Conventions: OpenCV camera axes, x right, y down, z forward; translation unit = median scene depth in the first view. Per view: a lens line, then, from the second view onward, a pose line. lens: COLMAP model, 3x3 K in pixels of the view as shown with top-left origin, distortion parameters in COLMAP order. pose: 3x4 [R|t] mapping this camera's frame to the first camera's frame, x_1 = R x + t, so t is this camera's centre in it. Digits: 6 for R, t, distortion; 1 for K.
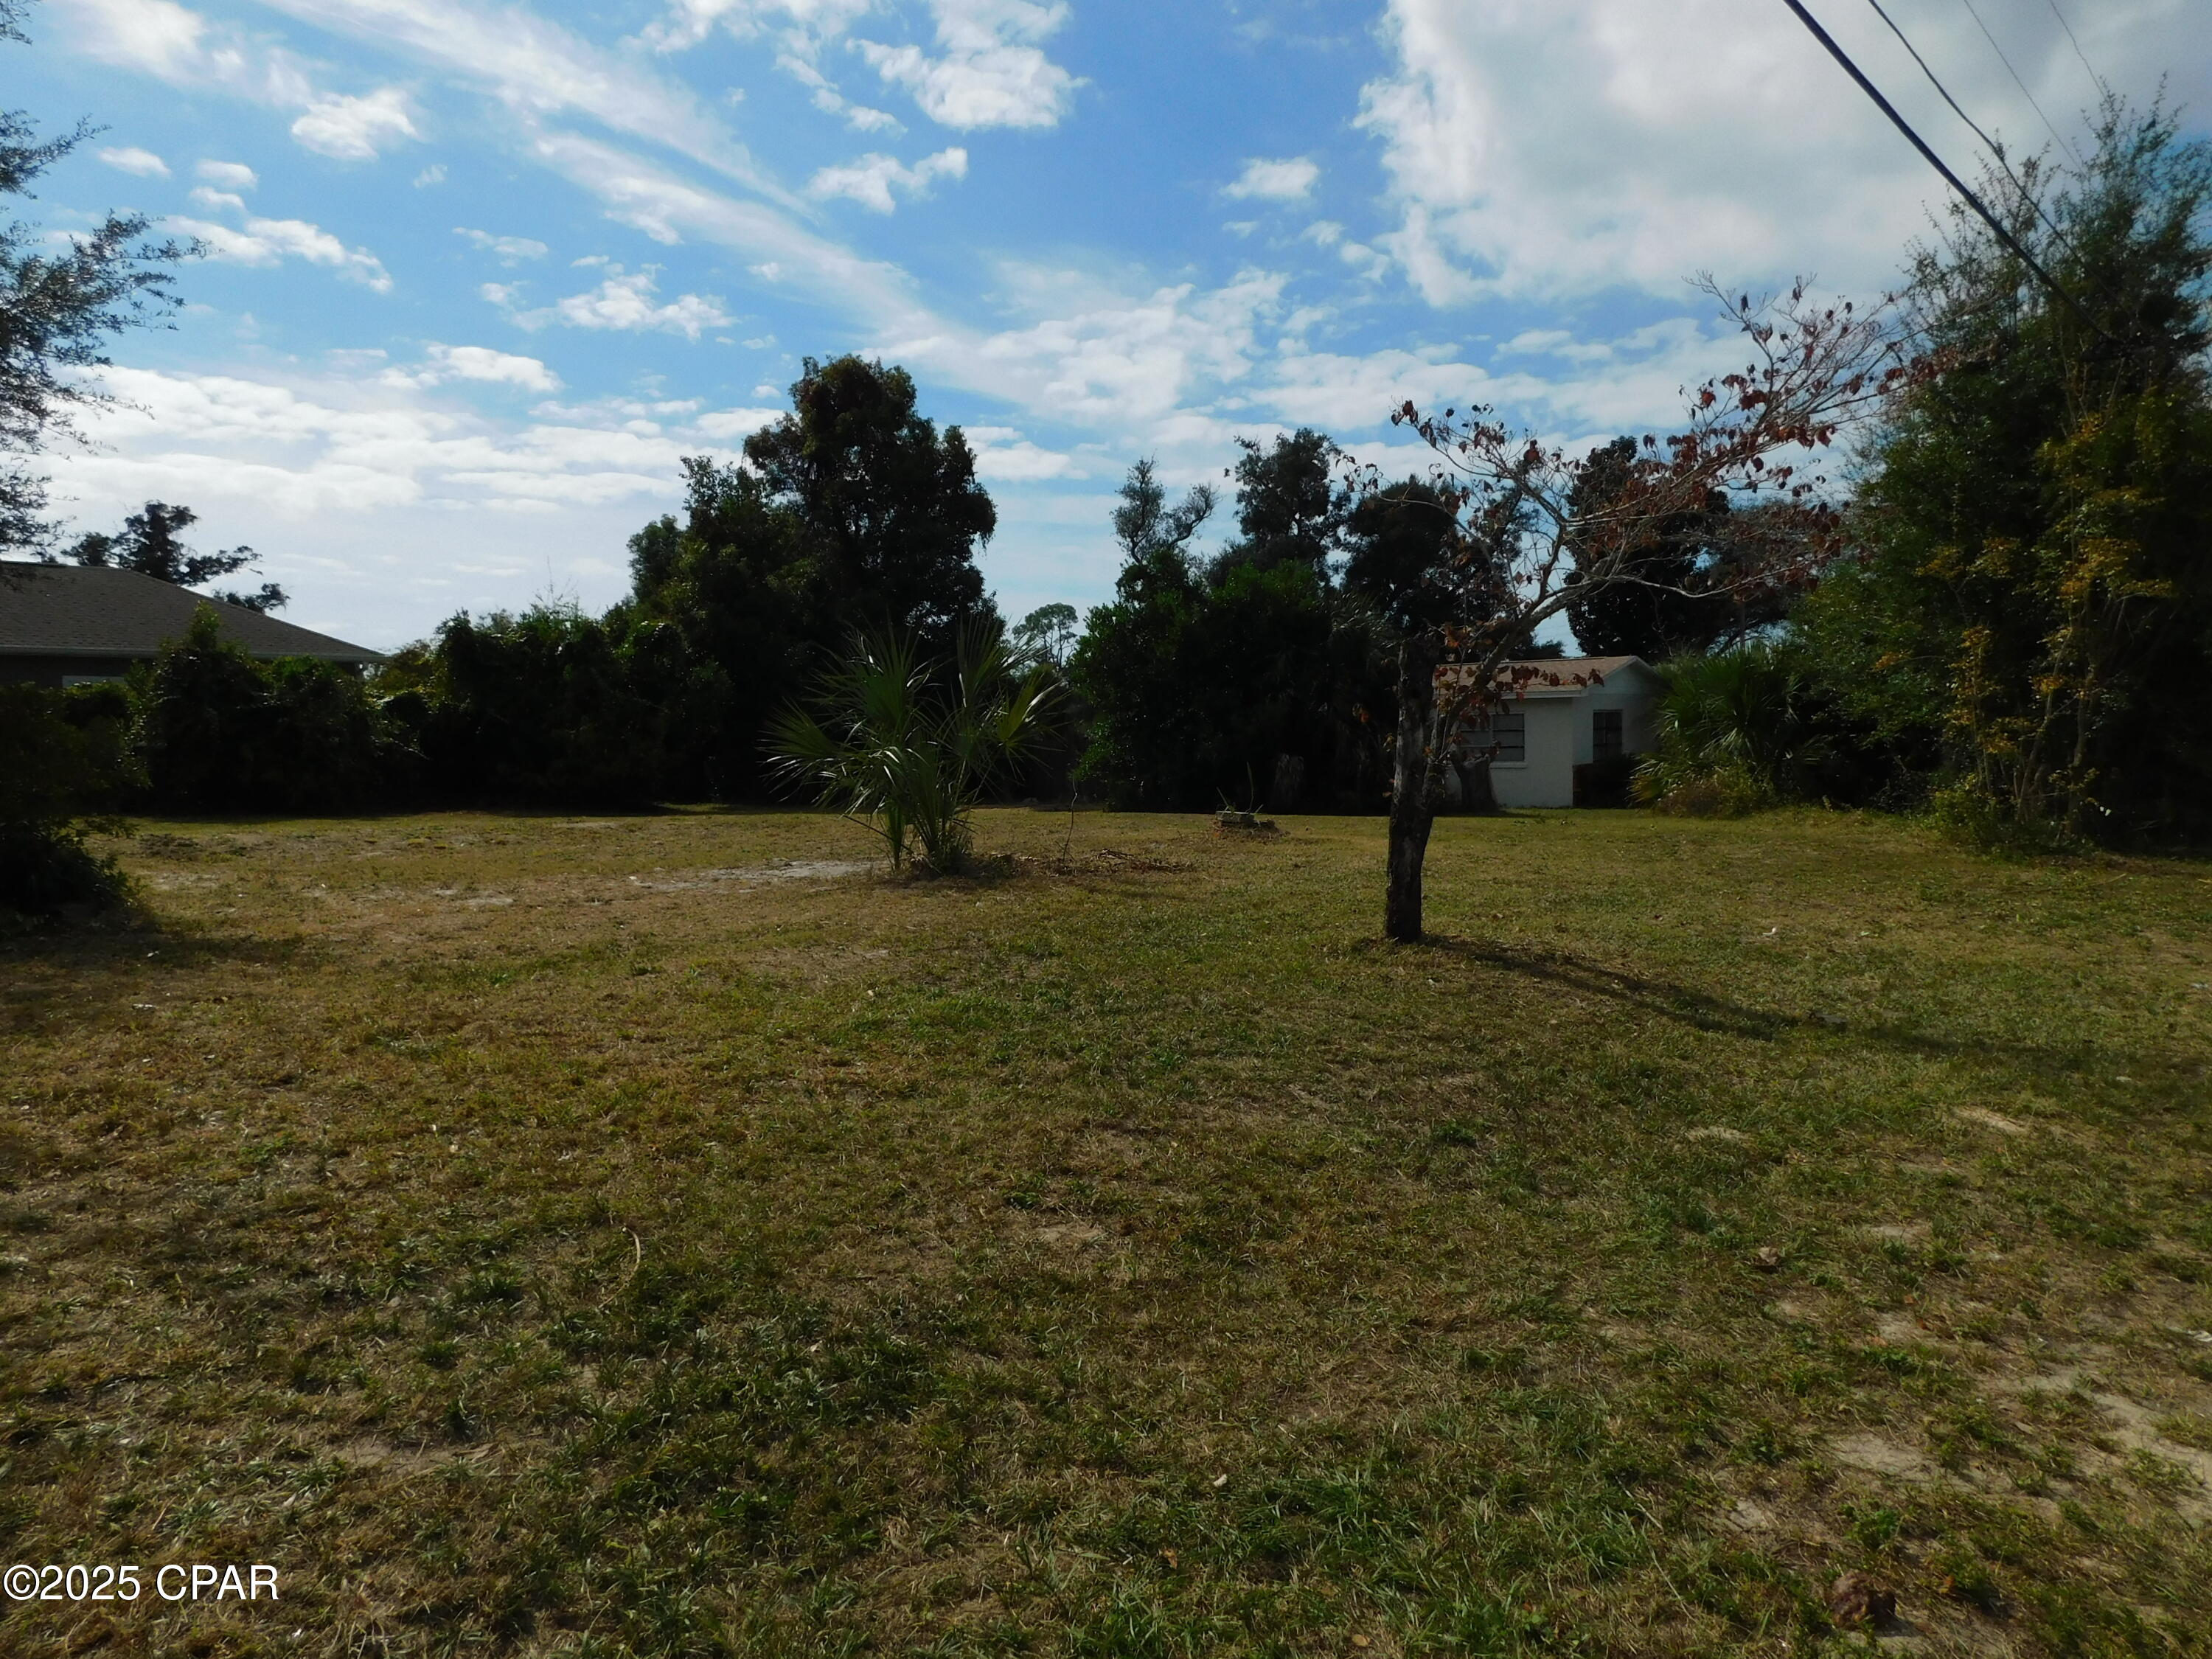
lens RADIAL K [[1482.4, 0, 1099.9], [0, 1482.4, 825.4], [0, 0, 1]] dist [-0.092805, 0.084911]
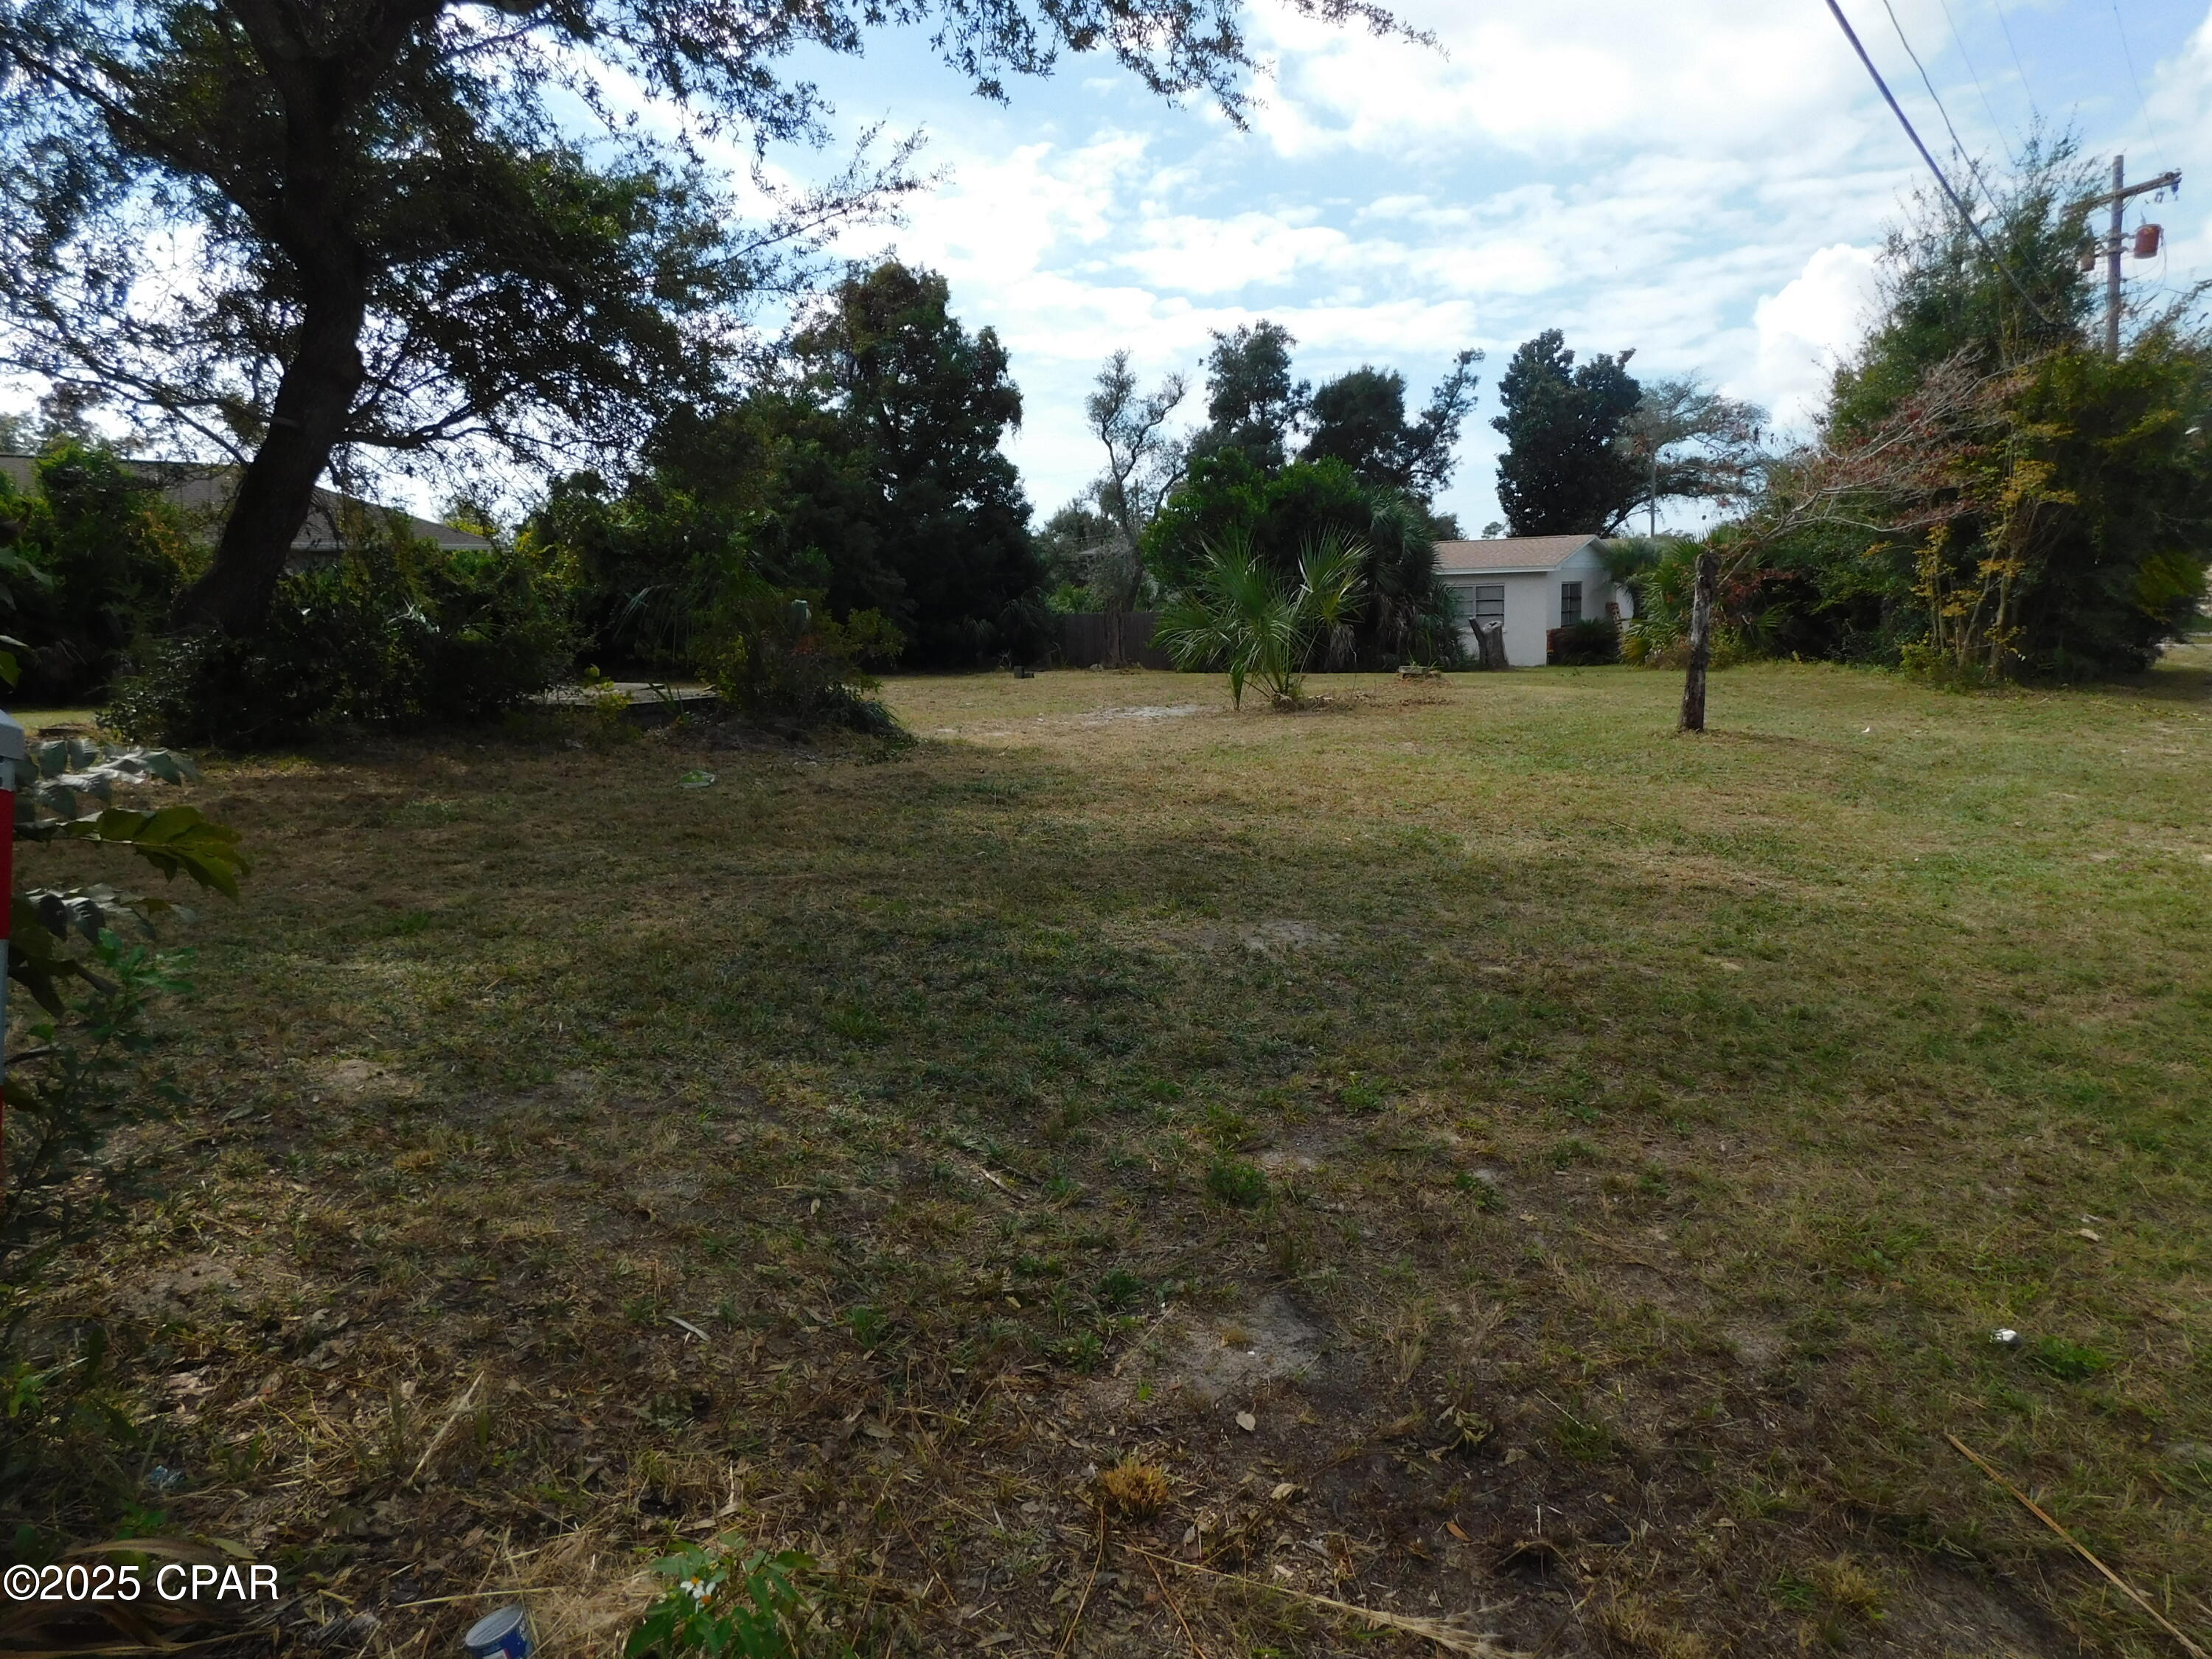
lens RADIAL K [[1482.4, 0, 1099.9], [0, 1482.4, 825.4], [0, 0, 1]] dist [-0.092805, 0.084911]
pose [[0.995274, -0.026130, 0.093520, -0.095698], [0.017941, 0.996016, 0.087356, 0.003948], [-0.095430, -0.085265, 0.991778, -0.092552]]
